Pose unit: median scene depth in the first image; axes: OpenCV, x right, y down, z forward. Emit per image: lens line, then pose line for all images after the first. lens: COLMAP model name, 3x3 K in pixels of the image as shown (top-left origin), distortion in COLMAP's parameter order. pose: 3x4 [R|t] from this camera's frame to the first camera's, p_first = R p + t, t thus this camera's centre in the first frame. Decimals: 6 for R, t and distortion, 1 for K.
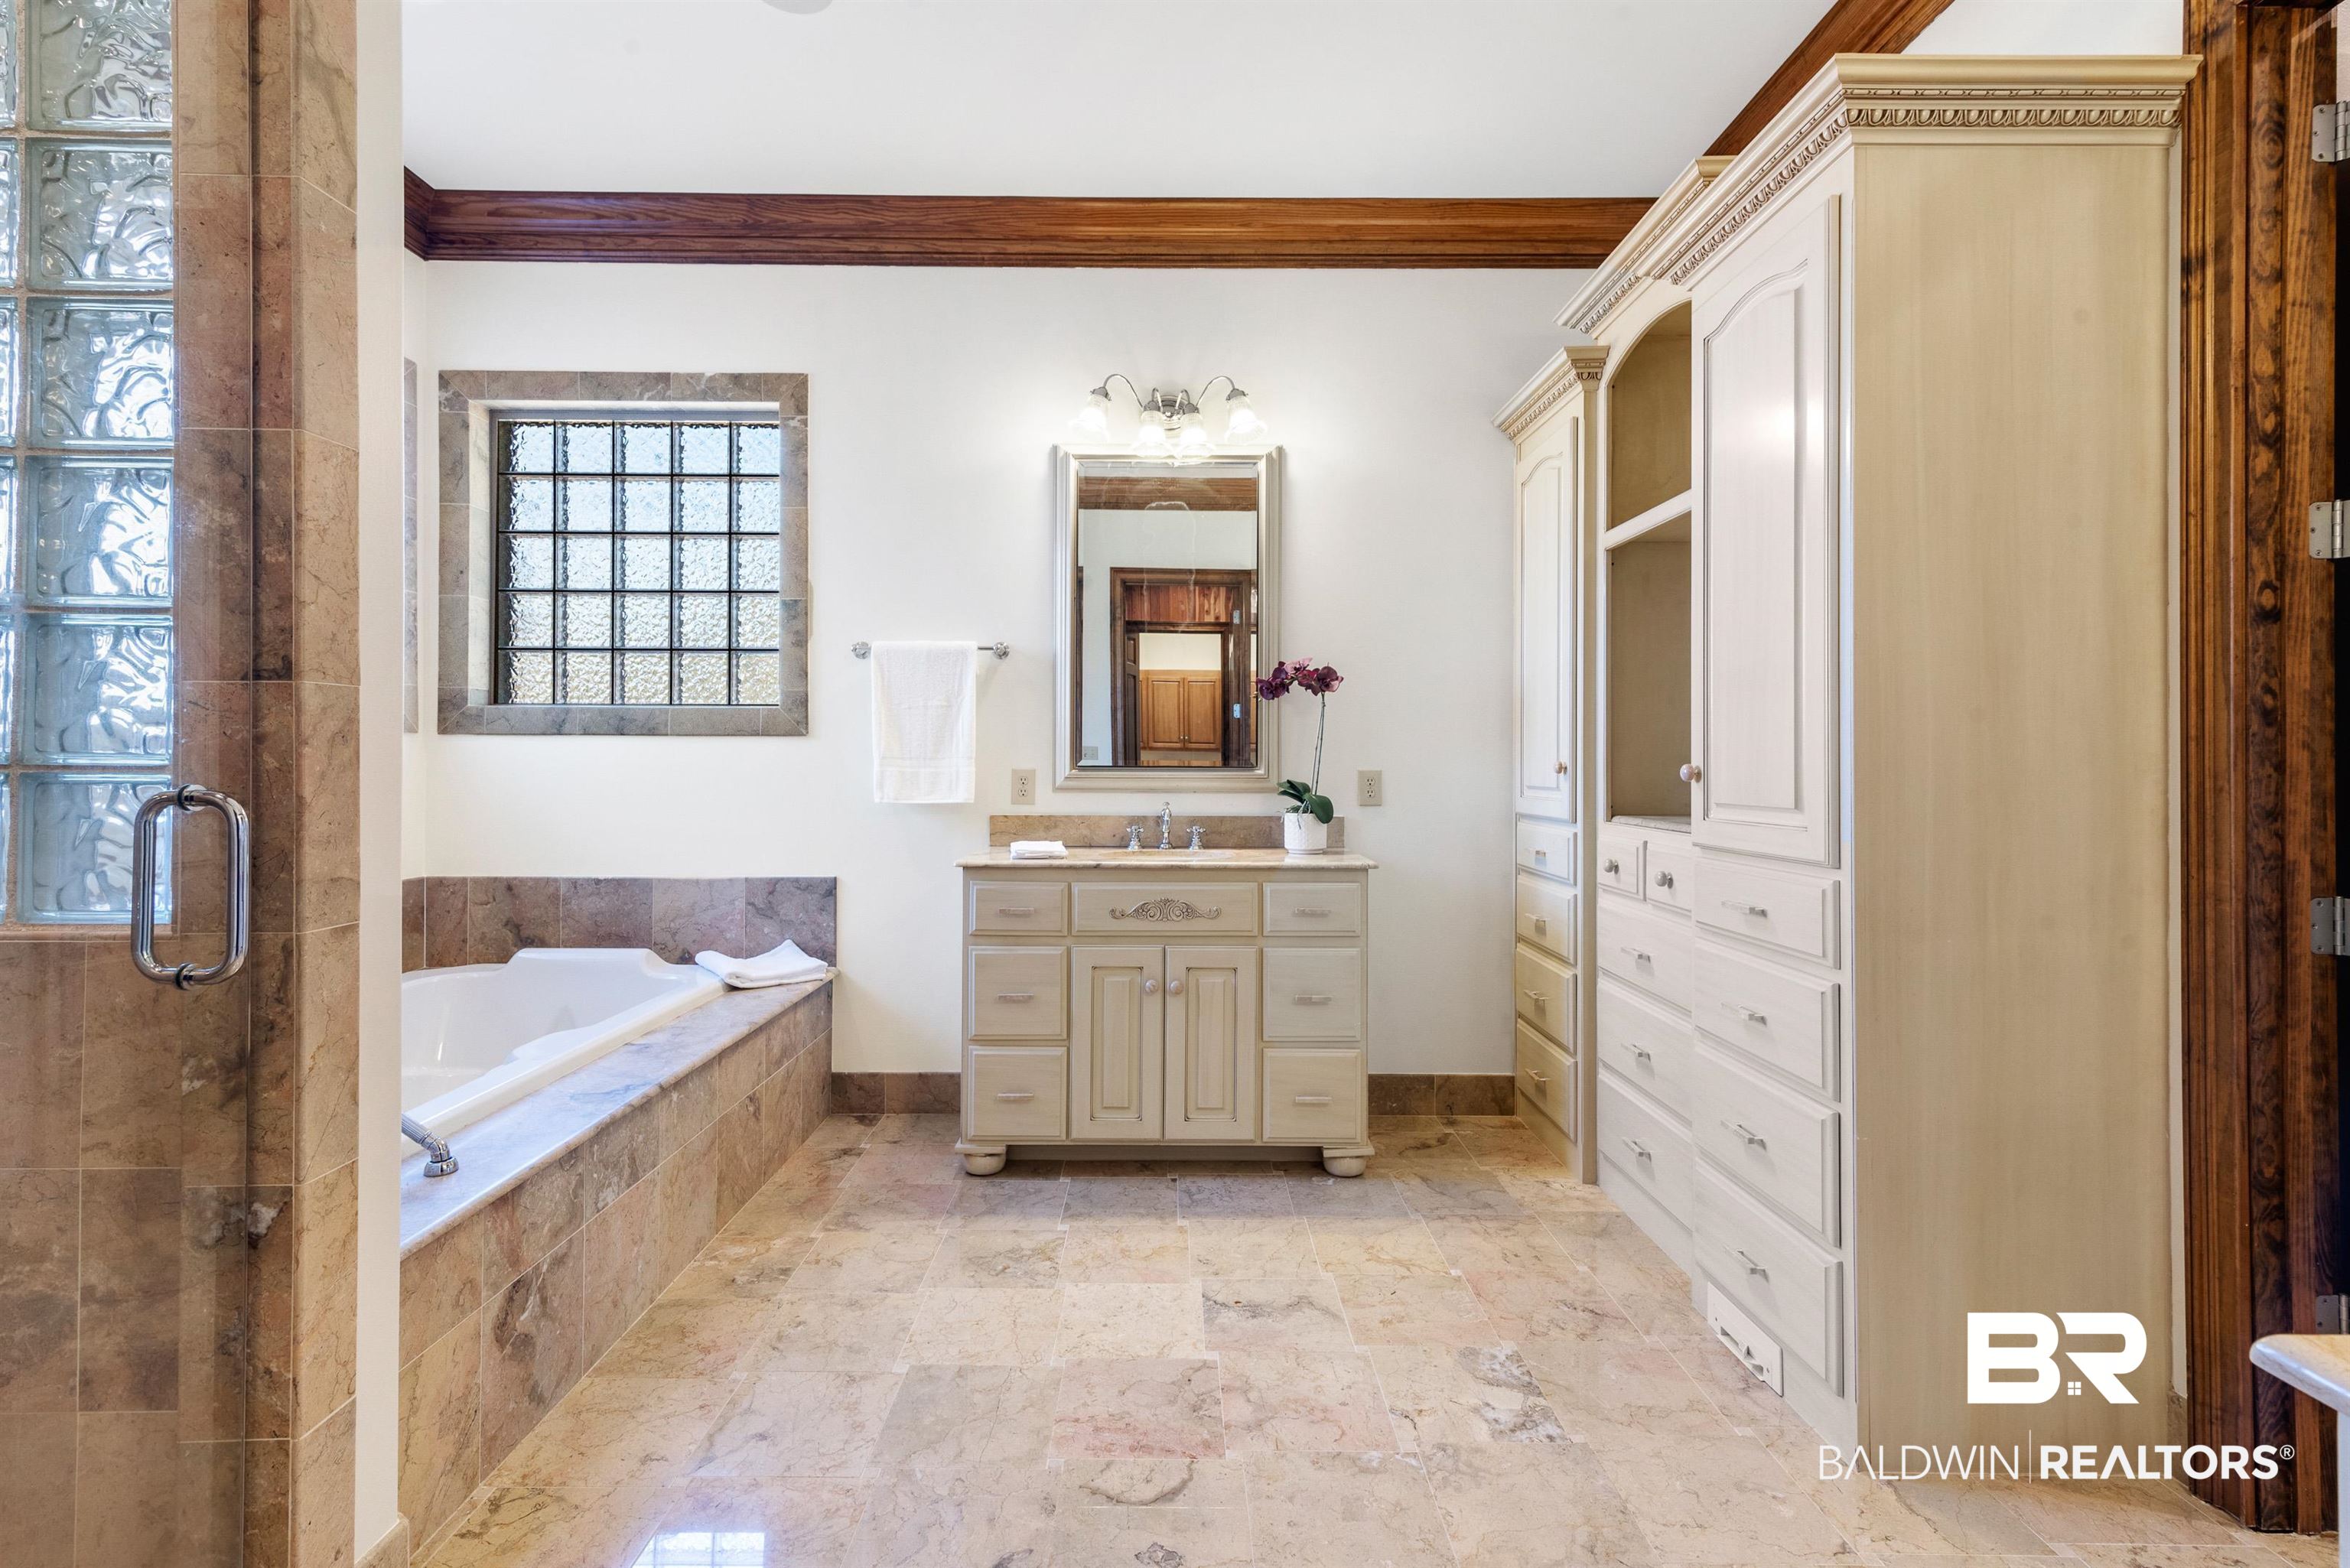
lens RADIAL K [[1092.1, 0, 1180.5], [0, 1092.1, 765.6], [0, 0, 1]] dist [0.023188, 0.000272]
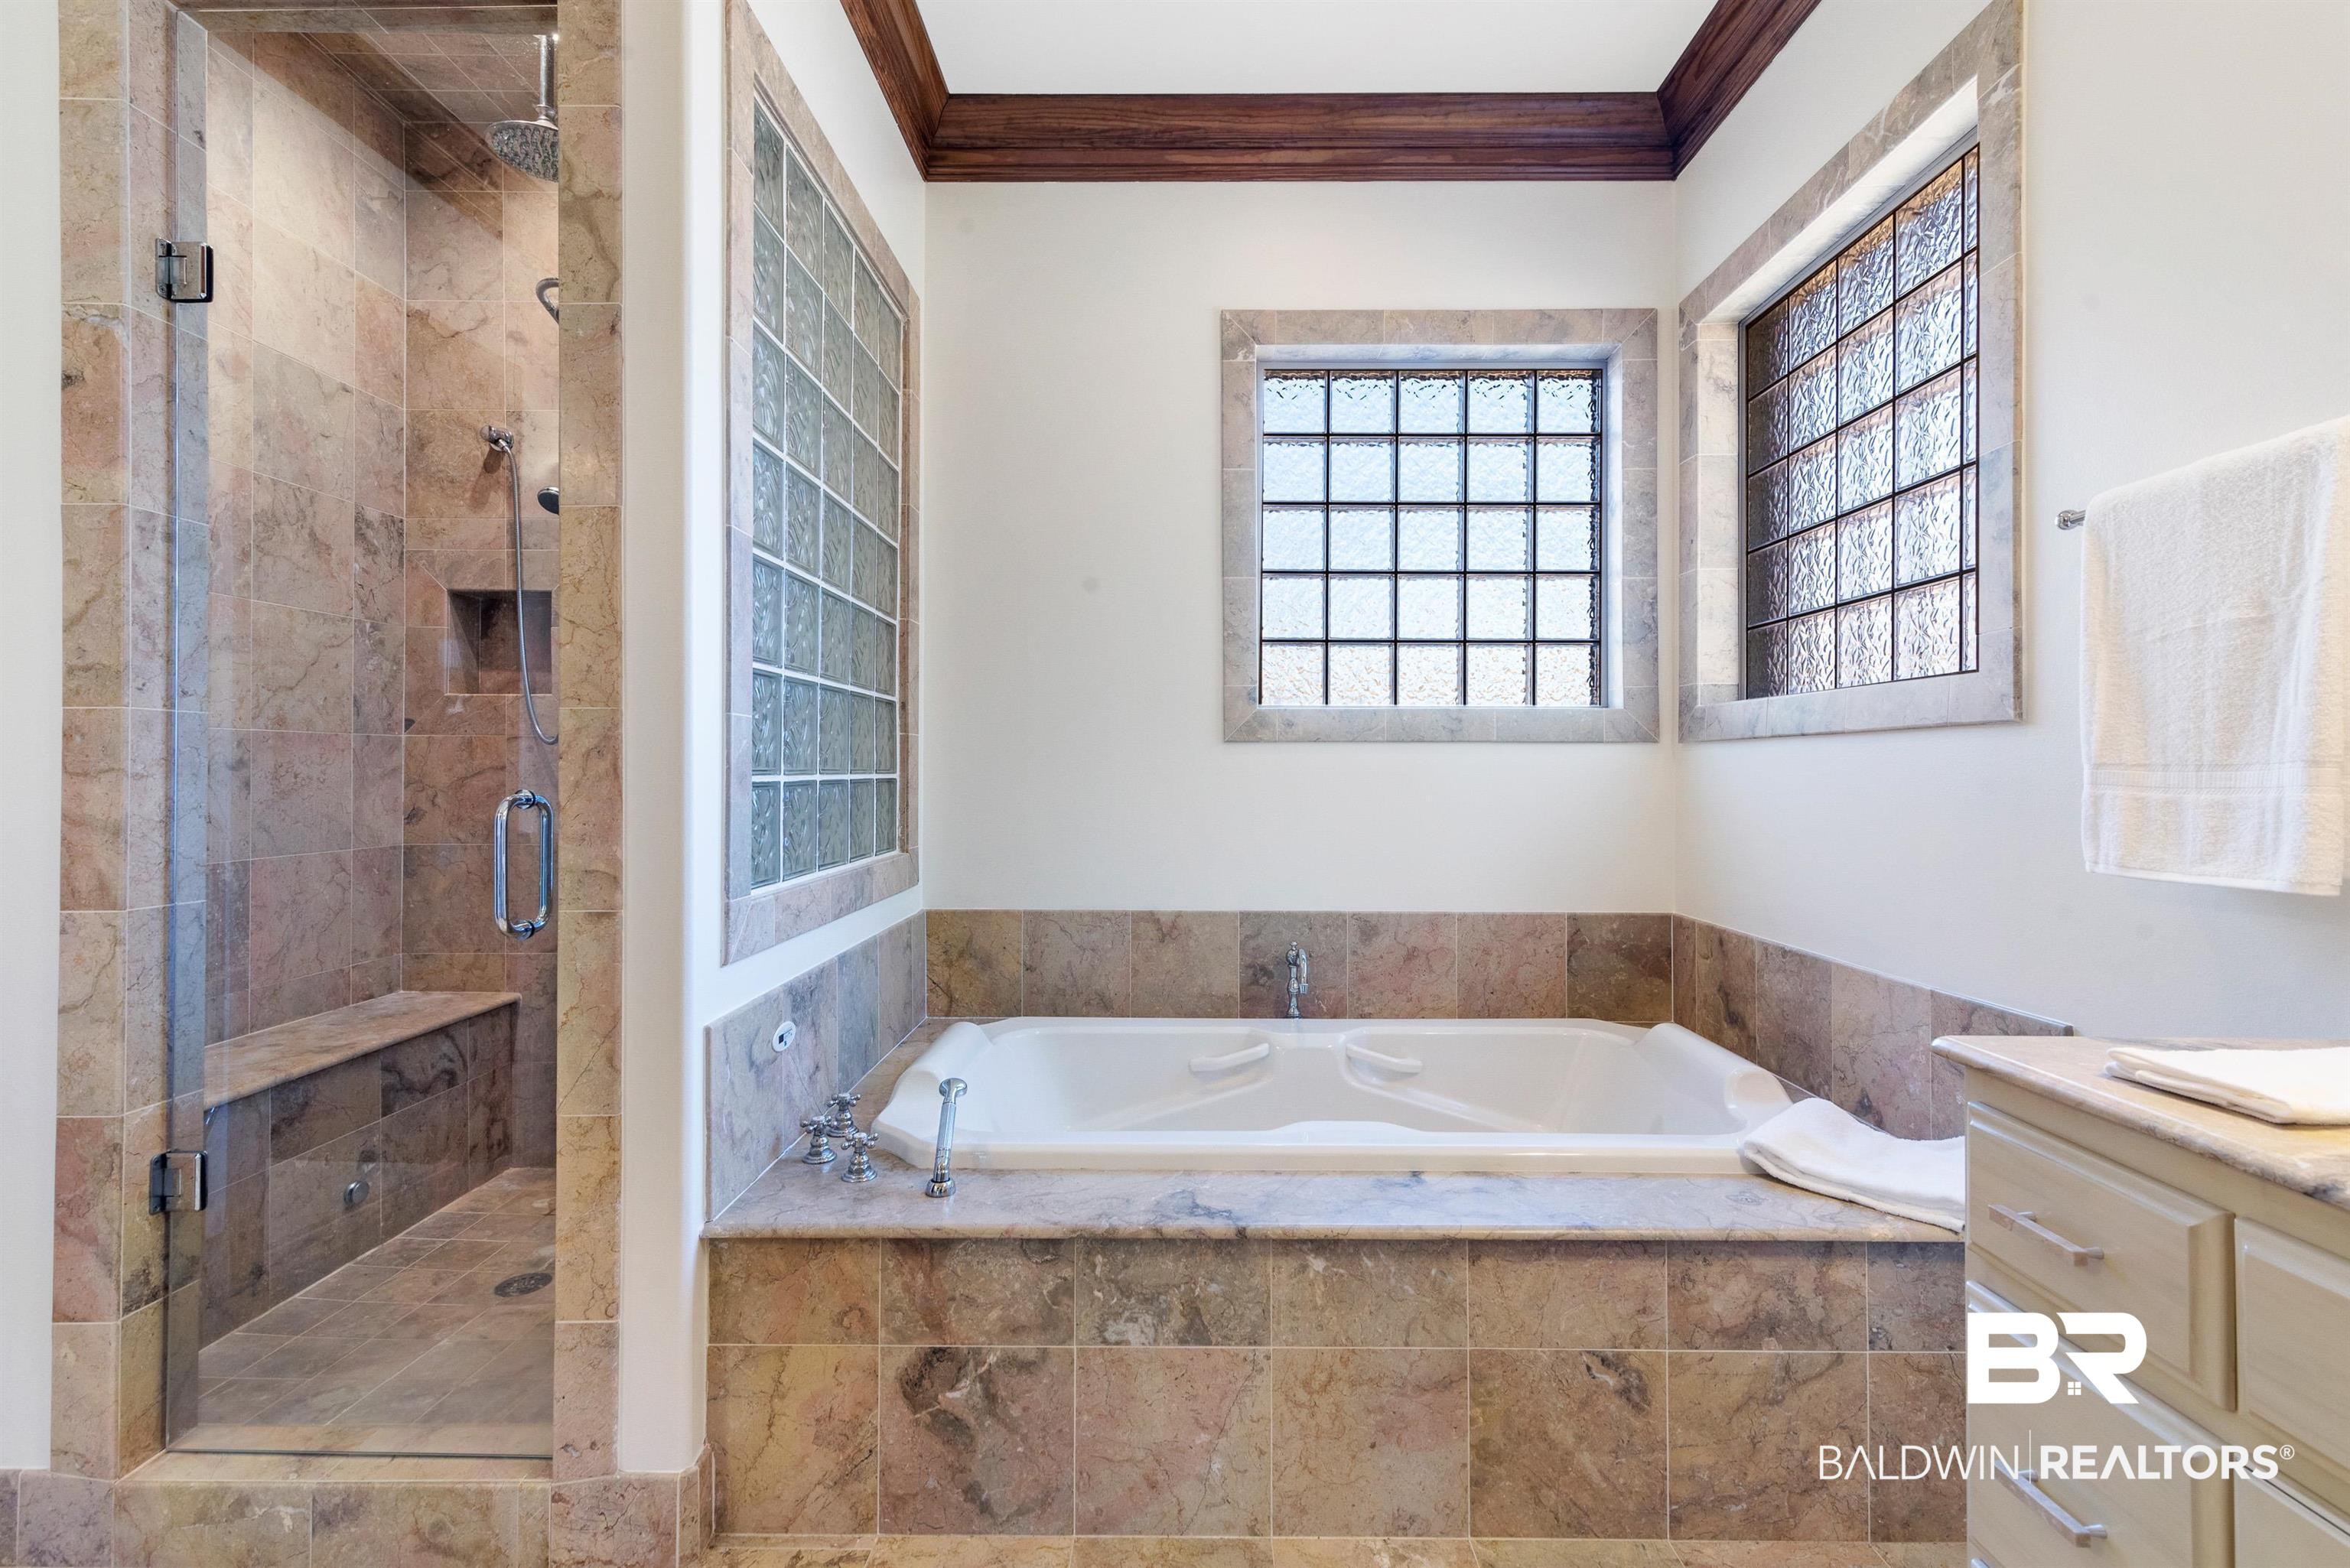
lens RADIAL K [[1092.1, 0, 1180.5], [0, 1092.1, 765.6], [0, 0, 1]] dist [0.023188, 0.000272]
pose [[-0.020405, -0.011068, -0.999731, 0.168485], [-0.005103, 0.999927, -0.010966, -0.000617], [0.999779, 0.004878, -0.020460, 0.681373]]
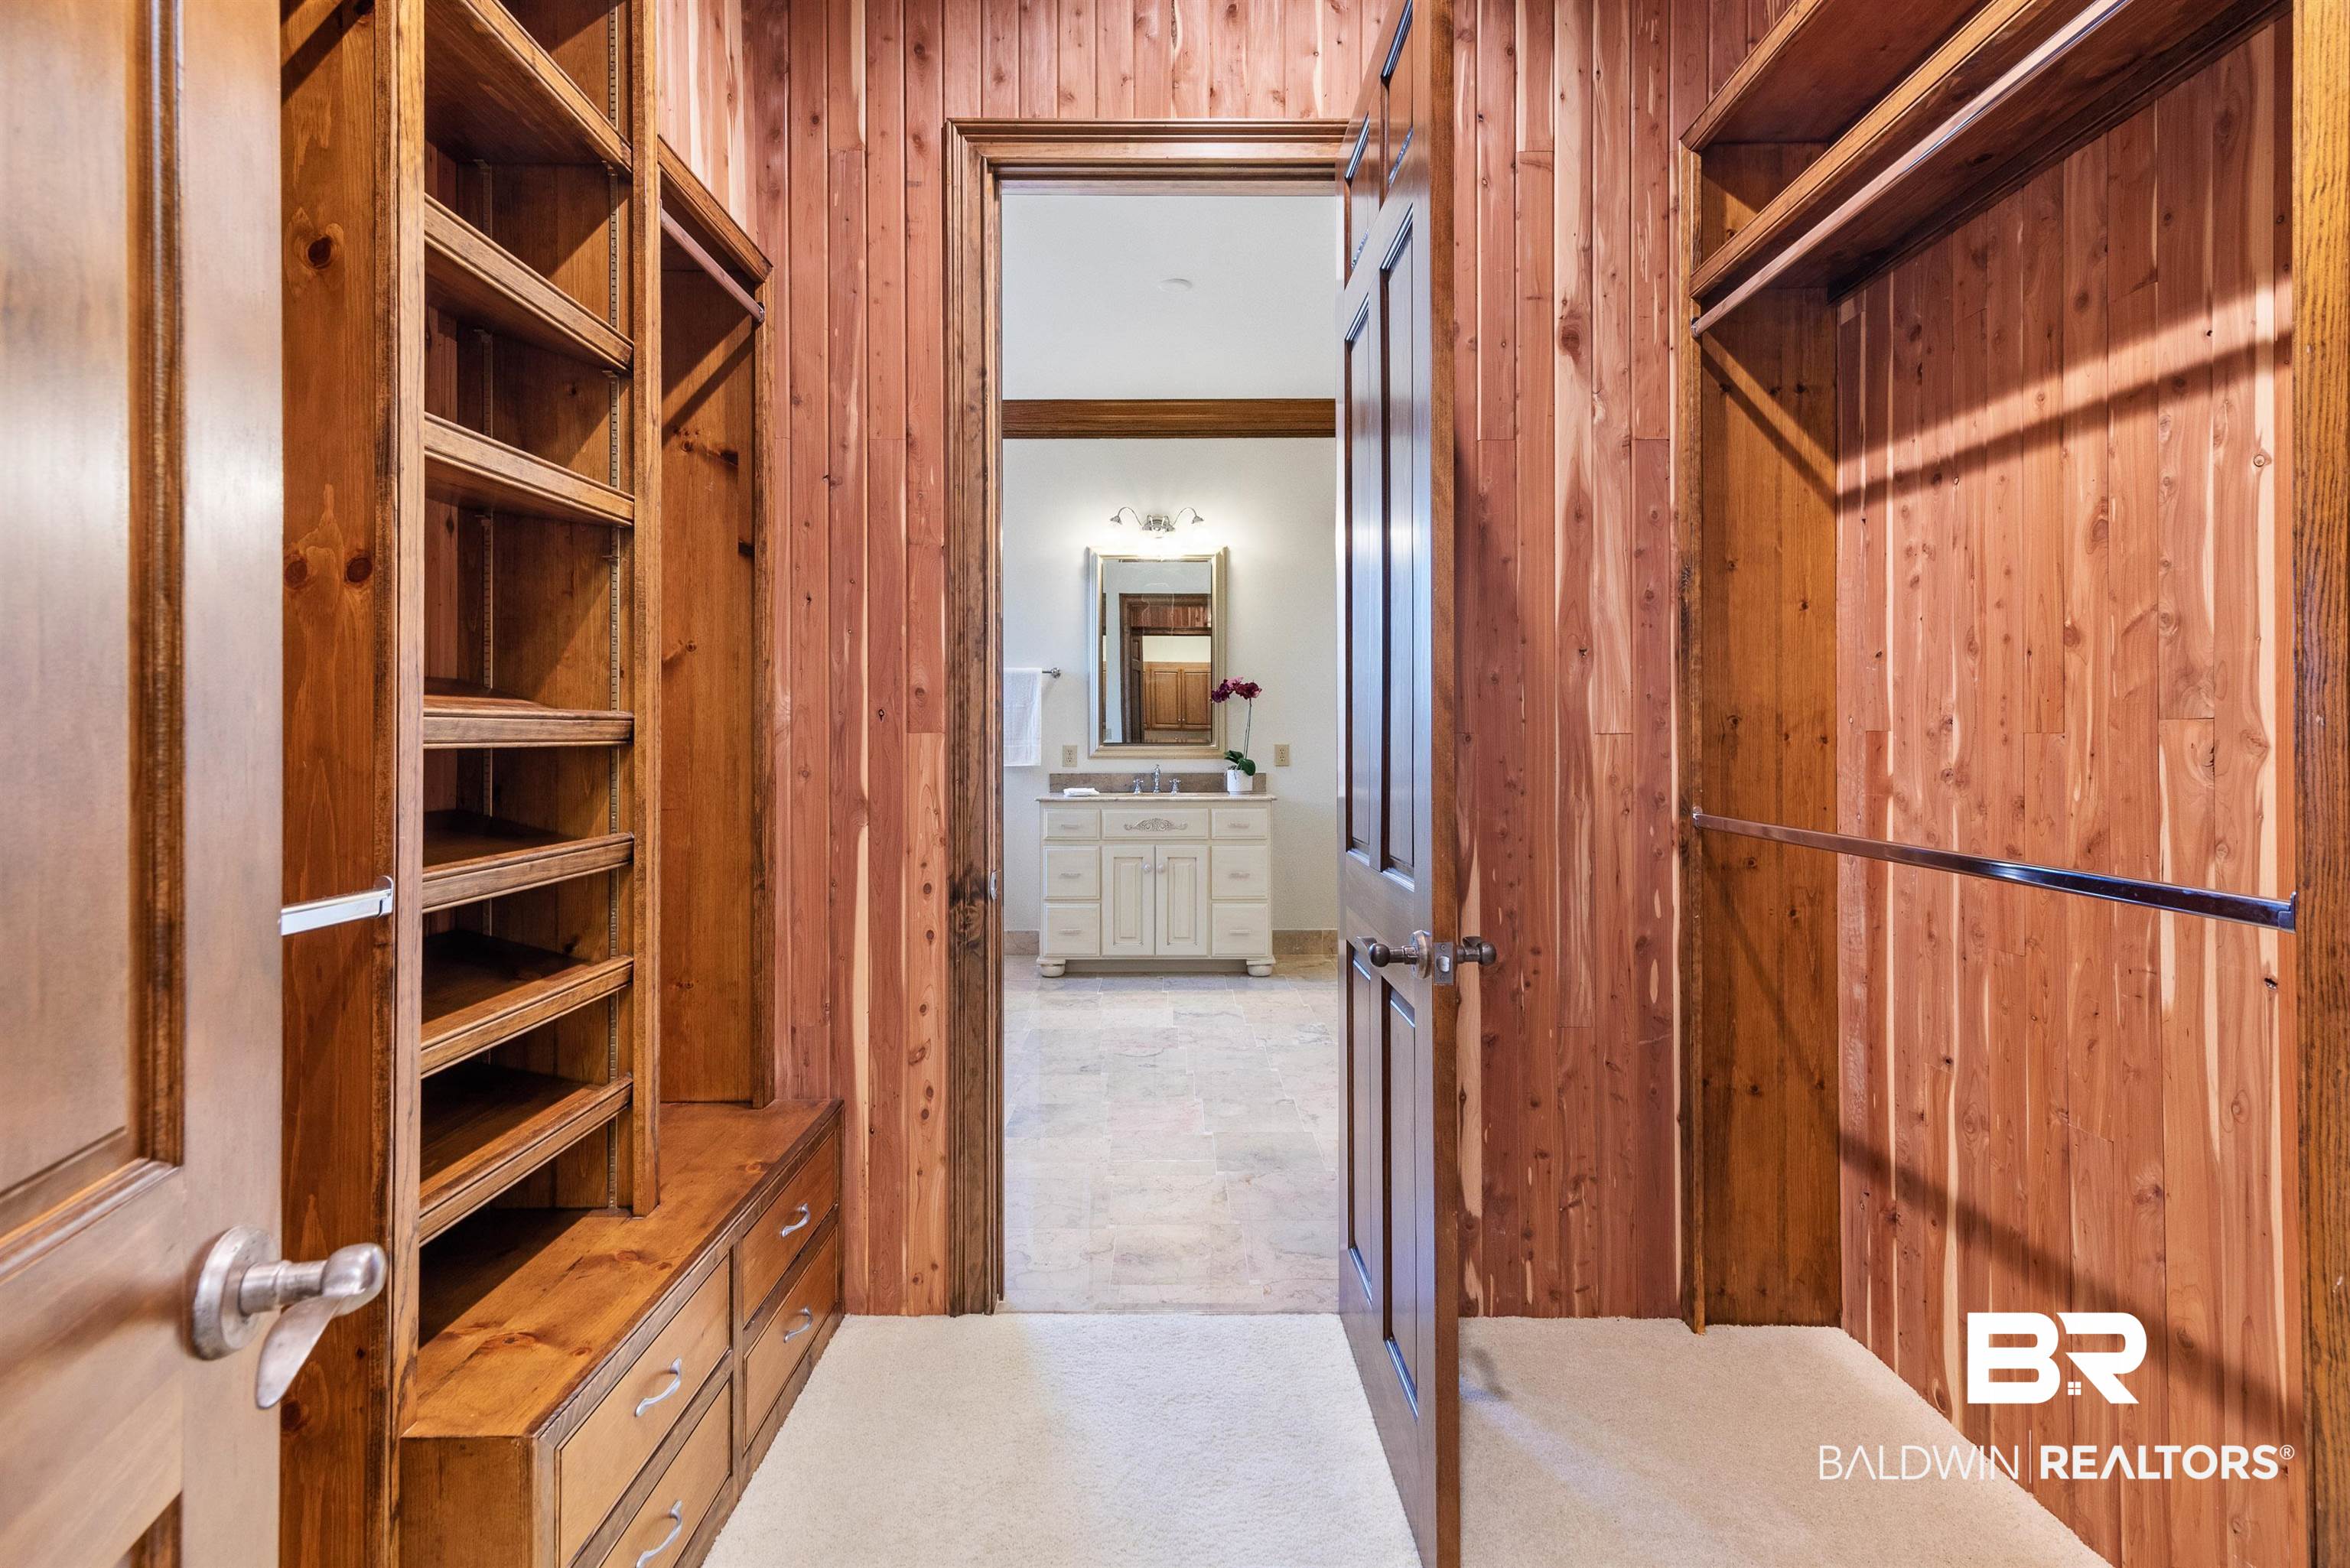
lens RADIAL K [[1092.1, 0, 1180.5], [0, 1092.1, 765.6], [0, 0, 1]] dist [0.023188, 0.000272]
pose [[0.999960, -0.006116, -0.006495, 0.034245], [0.006251, 0.999759, 0.021041, 0.000748], [0.006365, -0.021081, 0.999758, -0.668794]]
